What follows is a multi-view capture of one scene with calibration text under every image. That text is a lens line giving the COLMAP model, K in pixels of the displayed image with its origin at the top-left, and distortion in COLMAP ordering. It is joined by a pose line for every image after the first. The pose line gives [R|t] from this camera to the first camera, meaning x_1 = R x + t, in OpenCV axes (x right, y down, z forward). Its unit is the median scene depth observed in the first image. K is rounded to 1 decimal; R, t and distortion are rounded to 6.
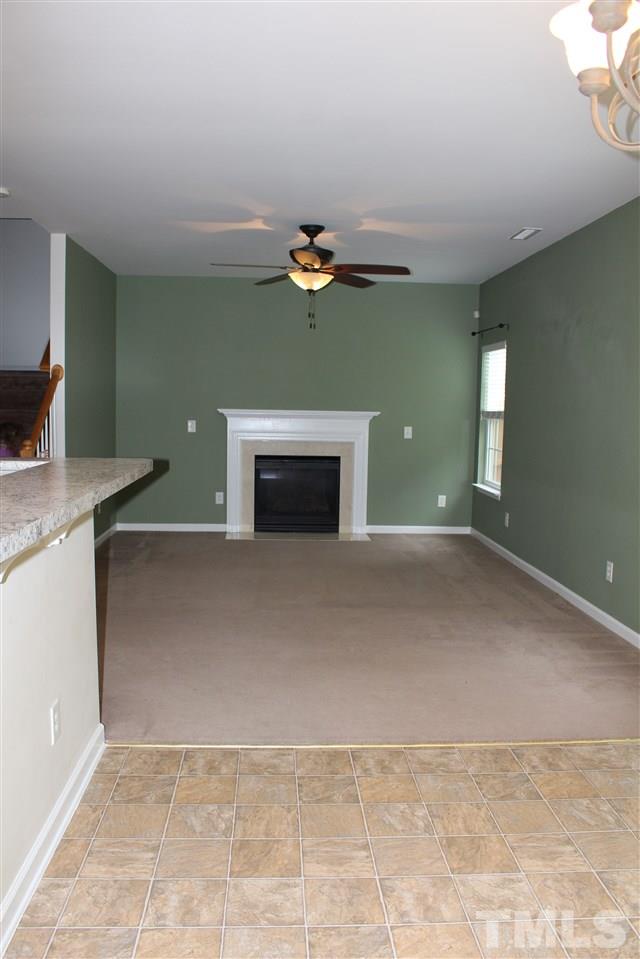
lens RADIAL K [[791.2, 0, 320.0], [0, 791.2, 479.5], [0, 0, 1]] dist [-0.159238, 0.130877]
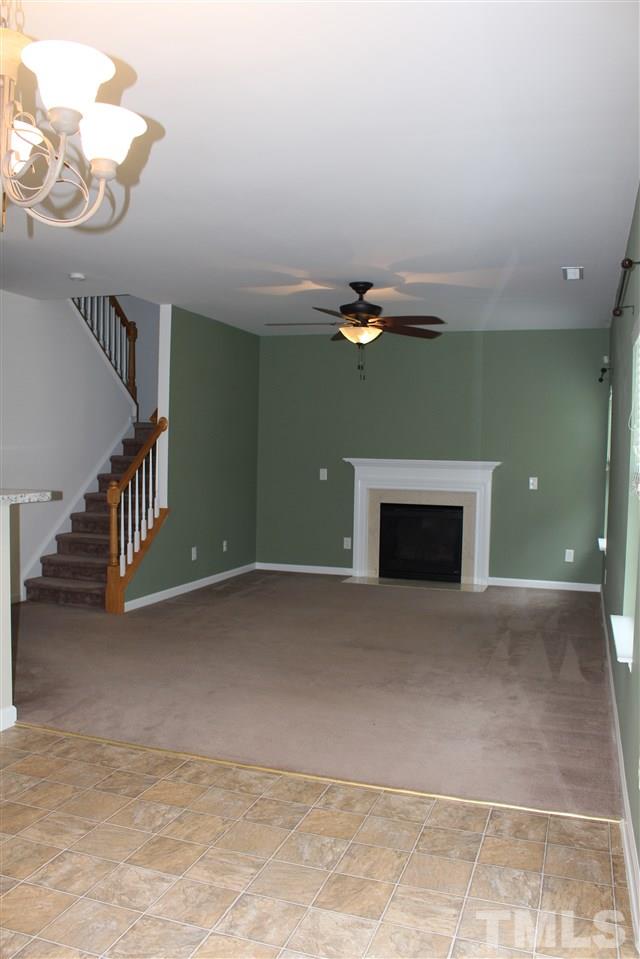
lens RADIAL K [[786.5, 0, 319.7], [0, 786.5, 489.1], [0, 0, 1]] dist [-0.175905, 0.157833]
pose [[0.926823, 0.017447, -0.375094, 0.262713], [-0.038652, 0.998047, -0.049083, 0.005215], [0.373505, 0.059989, 0.925687, 0.017175]]
